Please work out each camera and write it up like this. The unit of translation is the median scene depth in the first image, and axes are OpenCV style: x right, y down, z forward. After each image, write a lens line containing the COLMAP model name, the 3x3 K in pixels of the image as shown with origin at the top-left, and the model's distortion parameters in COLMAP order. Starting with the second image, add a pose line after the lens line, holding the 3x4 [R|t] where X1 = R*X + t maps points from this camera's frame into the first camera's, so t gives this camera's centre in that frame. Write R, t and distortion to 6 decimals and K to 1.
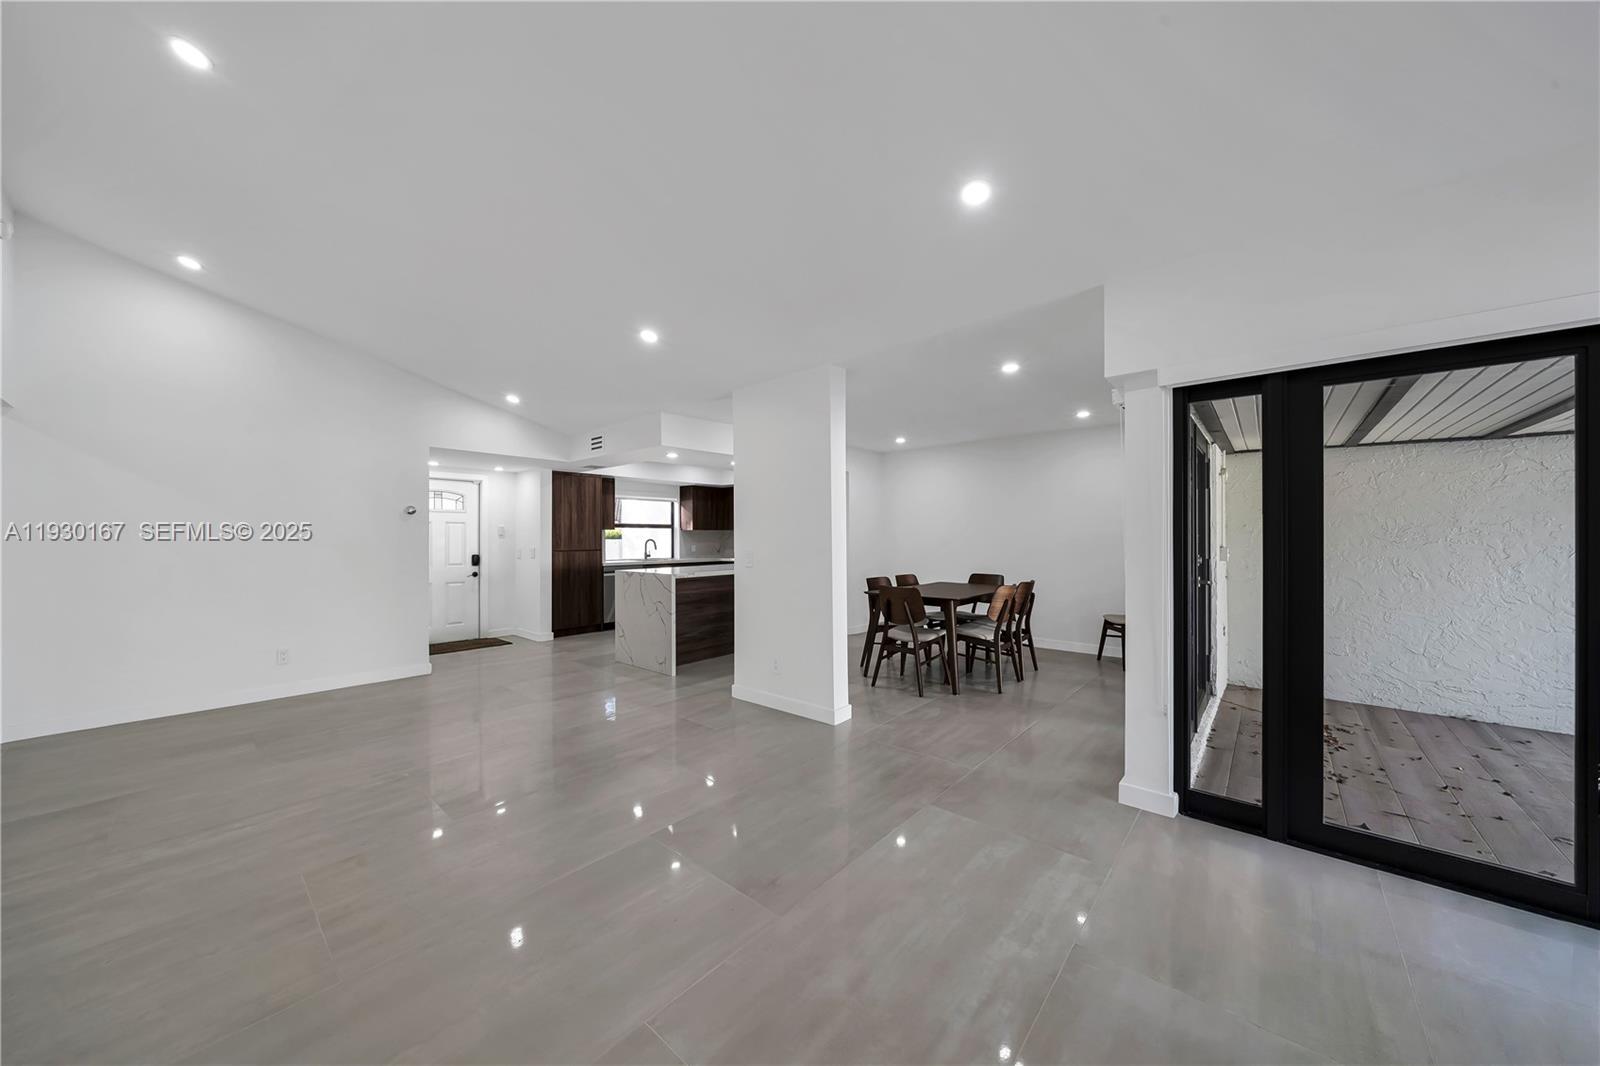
lens RADIAL K [[549.7, 0, 795.2], [0, 549.7, 539.1], [0, 0, 1]] dist [0.000479, 0.000022]
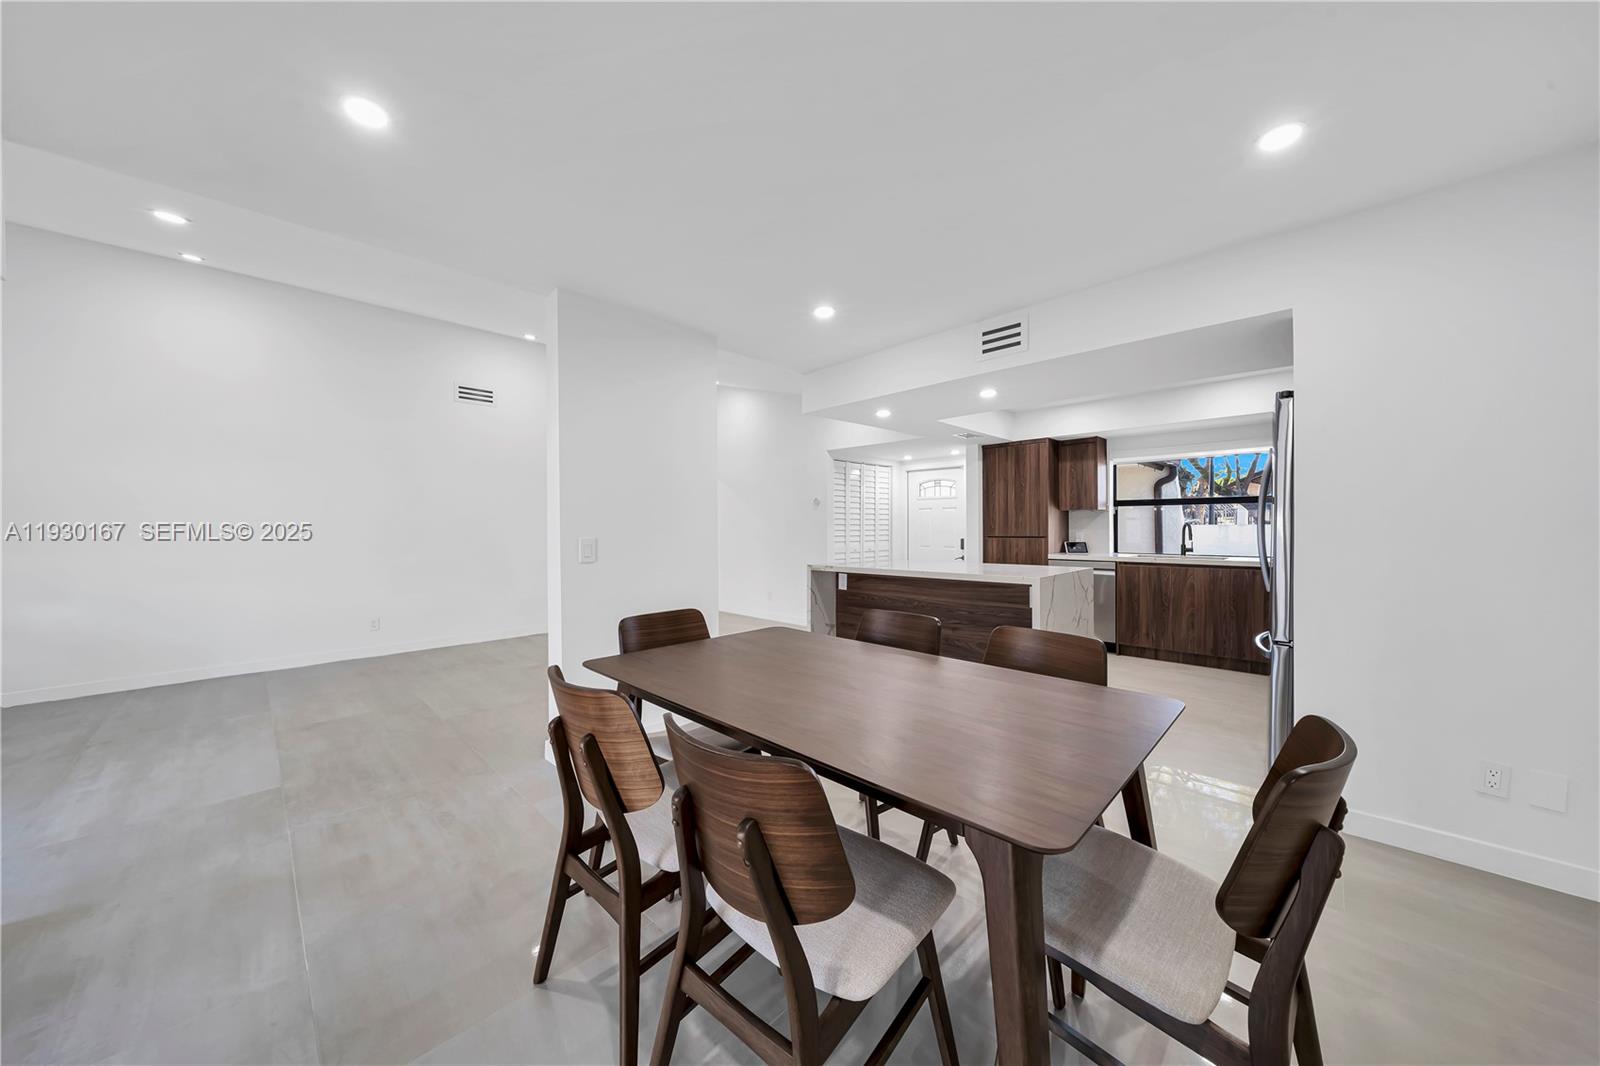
lens RADIAL K [[549.7, 0, 804.7], [0, 549.7, 526.3], [0, 0, 1]] dist [0.000479, 0.000022]
pose [[-0.057495, 0.007279, -0.998319, 0.454034], [0.001884, 0.999972, 0.007183, -0.001971], [0.998344, -0.001468, -0.057507, 0.767024]]
